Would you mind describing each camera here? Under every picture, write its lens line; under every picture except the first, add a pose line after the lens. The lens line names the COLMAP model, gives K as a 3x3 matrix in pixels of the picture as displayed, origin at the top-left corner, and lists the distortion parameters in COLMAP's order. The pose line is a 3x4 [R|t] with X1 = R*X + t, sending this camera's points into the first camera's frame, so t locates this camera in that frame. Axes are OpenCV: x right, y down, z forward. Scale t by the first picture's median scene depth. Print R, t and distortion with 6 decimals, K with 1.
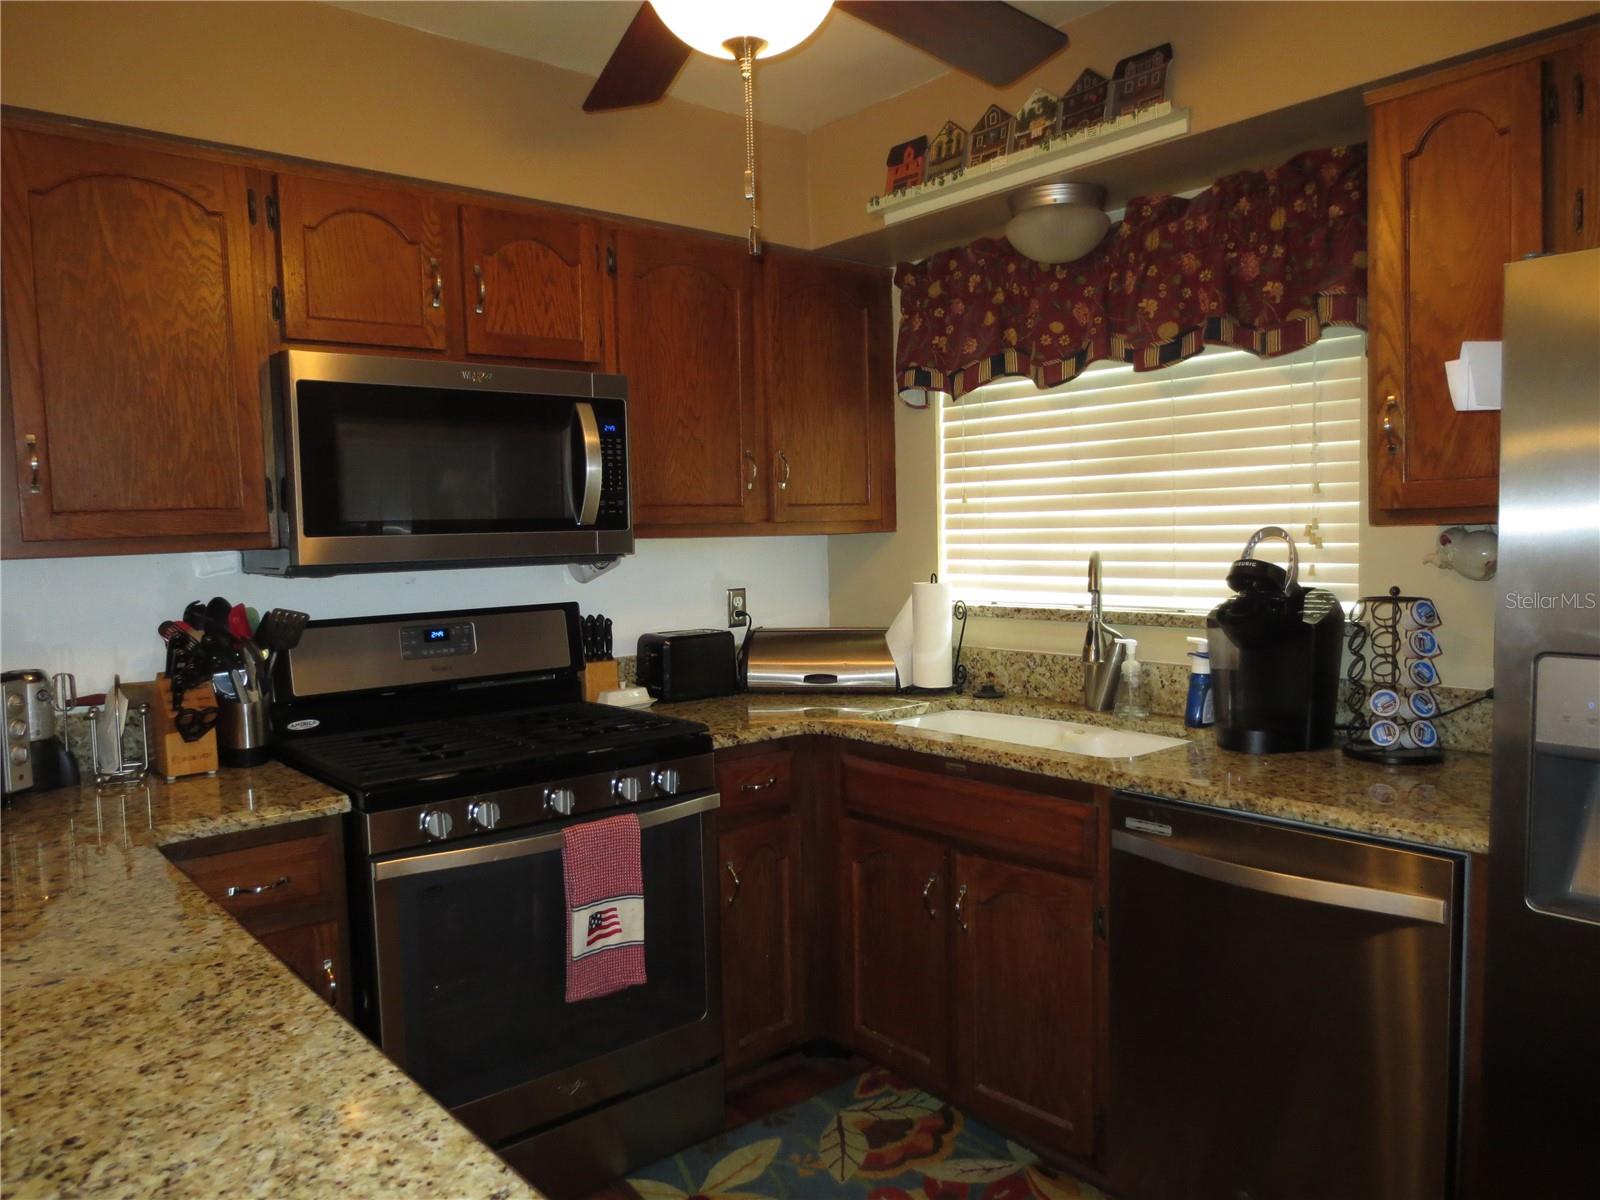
lens RADIAL K [[1126.0, 0, 797.7], [0, 1126.0, 600.3], [0, 0, 1]] dist [-0.037332, 0.016384]
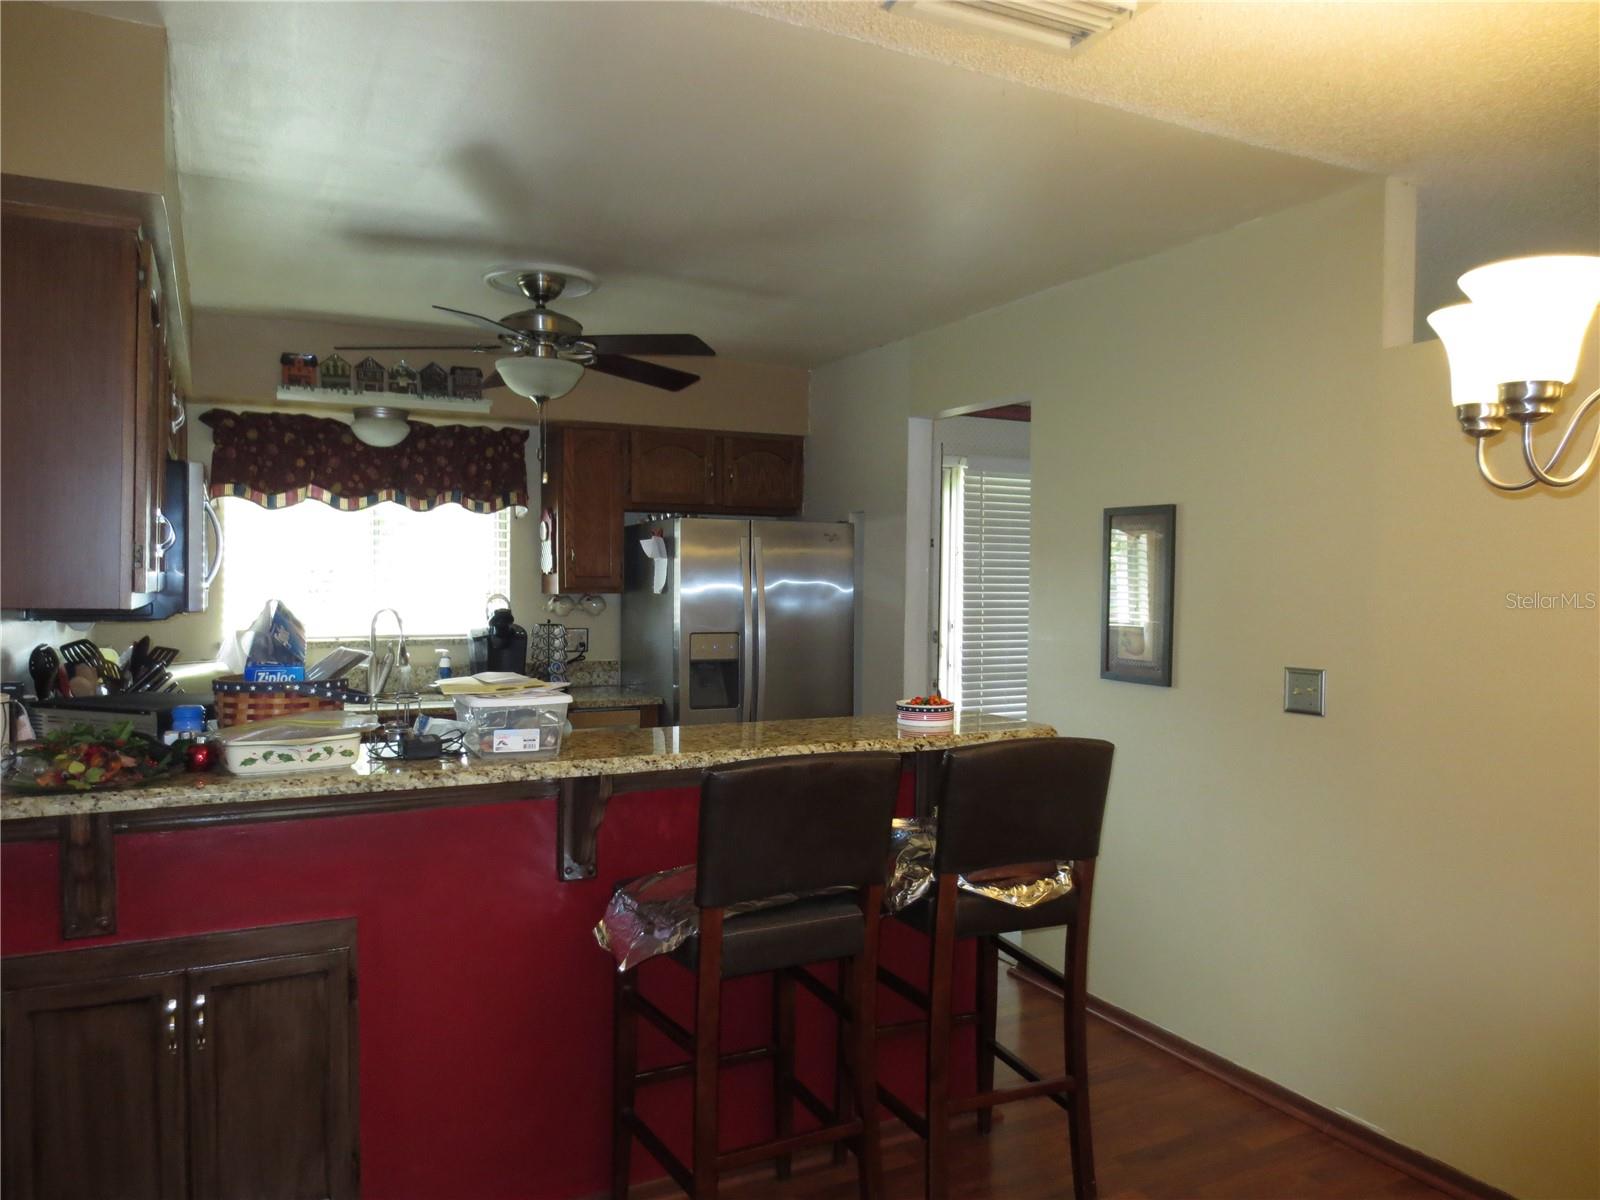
lens RADIAL K [[1126.0, 0, 797.9], [0, 1126.0, 600.7], [0, 0, 1]] dist [-0.037332, 0.016384]
pose [[0.227199, 0.005376, 0.973833, -1.453561], [0.052796, 0.998446, -0.017829, 0.017166], [-0.972416, 0.055465, 0.226563, -0.060079]]
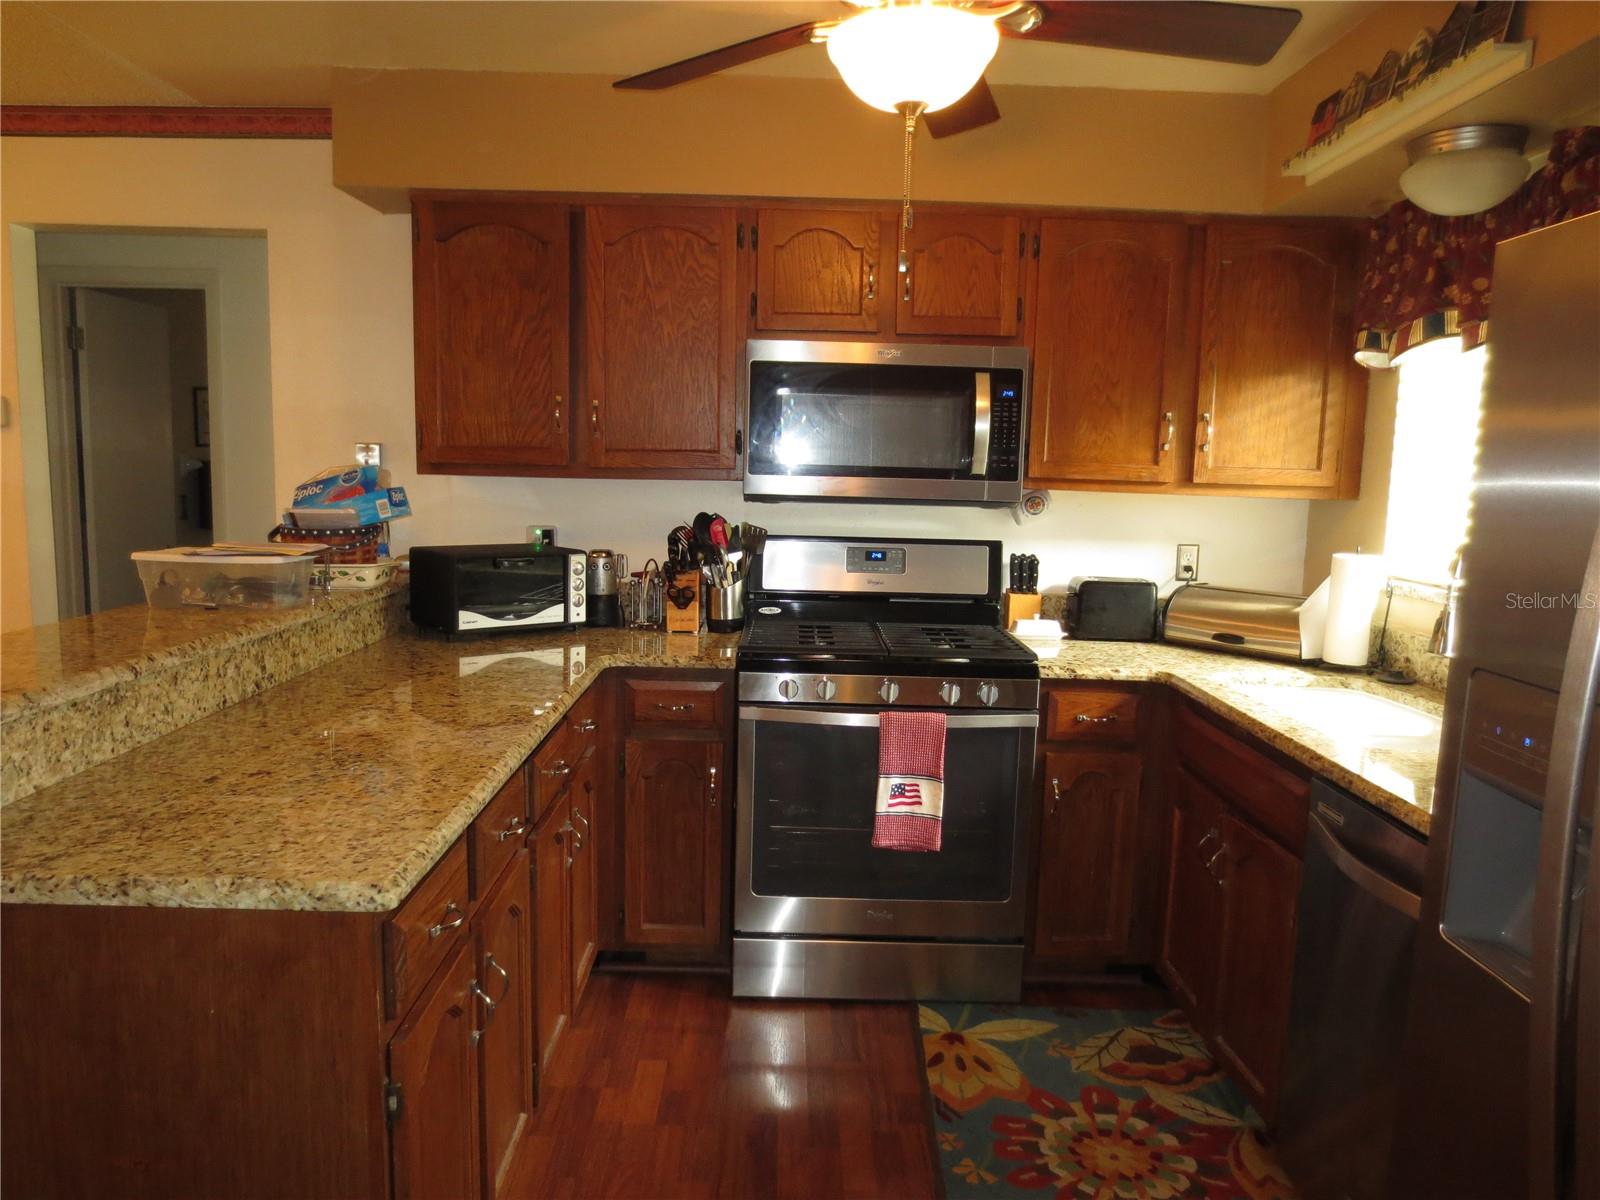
lens RADIAL K [[1126.0, 0, 797.3], [0, 1126.0, 601.1], [0, 0, 1]] dist [-0.037332, 0.016384]
pose [[0.763785, 0.123048, -0.633634, 0.452700], [-0.087185, 0.992332, 0.087612, -0.023722], [0.639556, -0.011673, 0.768656, -0.041408]]
